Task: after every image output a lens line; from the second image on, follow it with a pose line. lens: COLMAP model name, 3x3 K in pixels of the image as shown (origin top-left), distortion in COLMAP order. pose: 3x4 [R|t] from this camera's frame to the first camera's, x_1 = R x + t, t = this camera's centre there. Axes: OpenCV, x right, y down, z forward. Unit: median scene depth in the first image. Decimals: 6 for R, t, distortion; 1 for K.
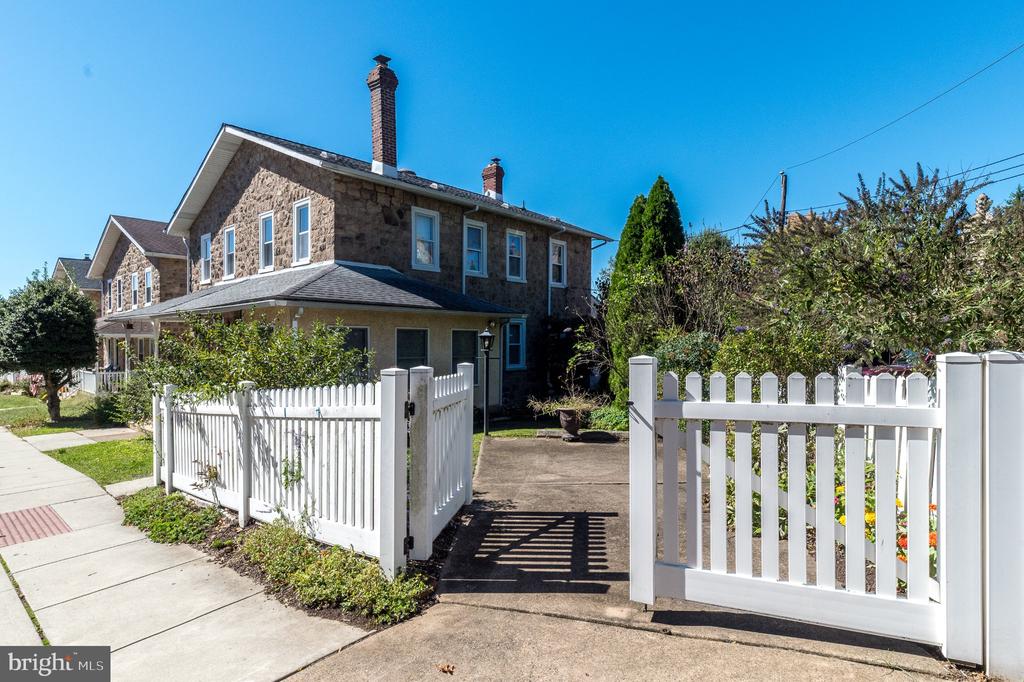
lens RADIAL K [[538.8, 0, 504.3], [0, 538.8, 340.5], [0, 0, 1]] dist [0.008304, -0.000825]
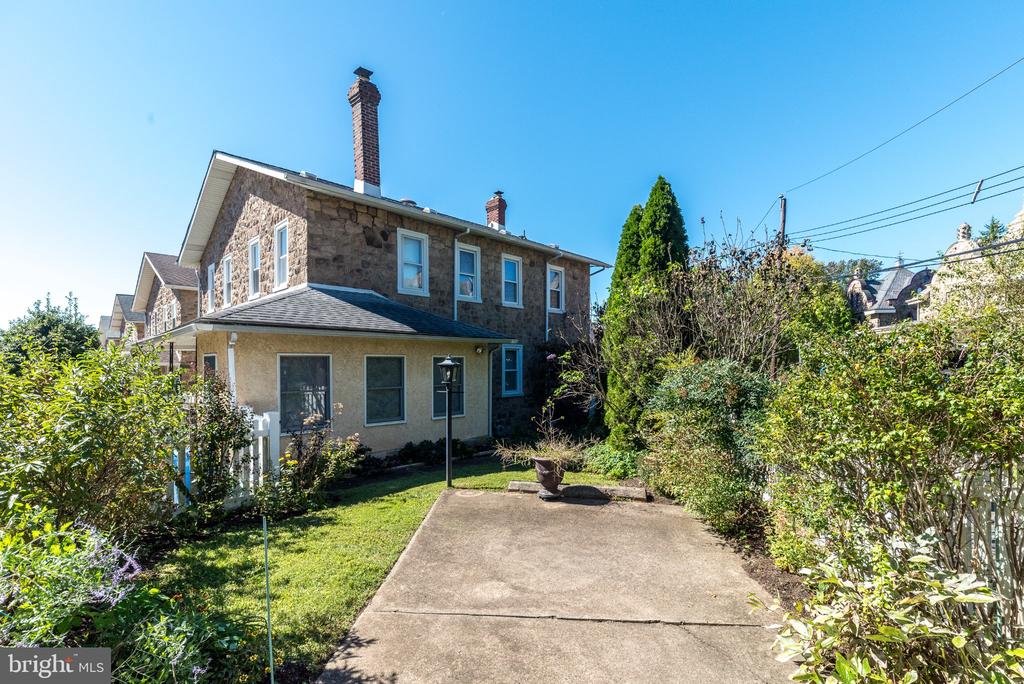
lens RADIAL K [[451.1, 0, 510.0], [0, 451.1, 364.8], [0, 0, 1]] dist [0.006869, 0.000570]
pose [[0.999420, -0.007434, -0.033239, 0.064395], [0.007509, 0.999970, 0.002124, -0.007225], [0.033222, -0.002372, 0.999445, 0.246627]]
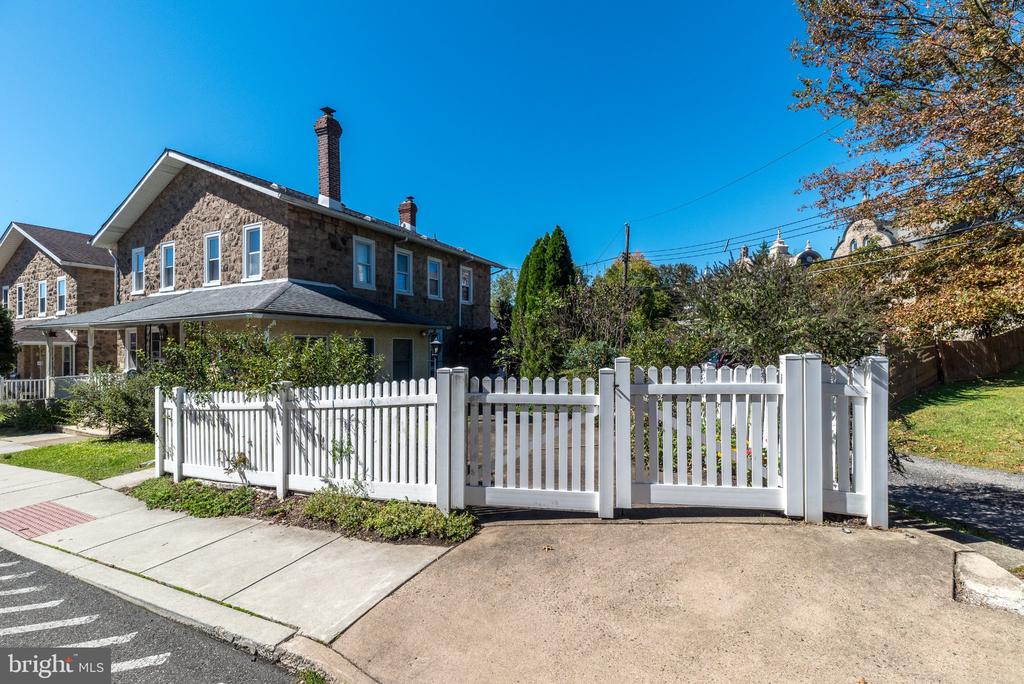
lens RADIAL K [[451.1, 0, 505.6], [0, 451.1, 339.4], [0, 0, 1]] dist [0.006869, 0.000570]
pose [[0.970255, 0.001195, 0.242081, -0.102869], [0.002610, 0.999878, -0.015395, -0.001398], [-0.242070, 0.015569, 0.970134, -0.060031]]
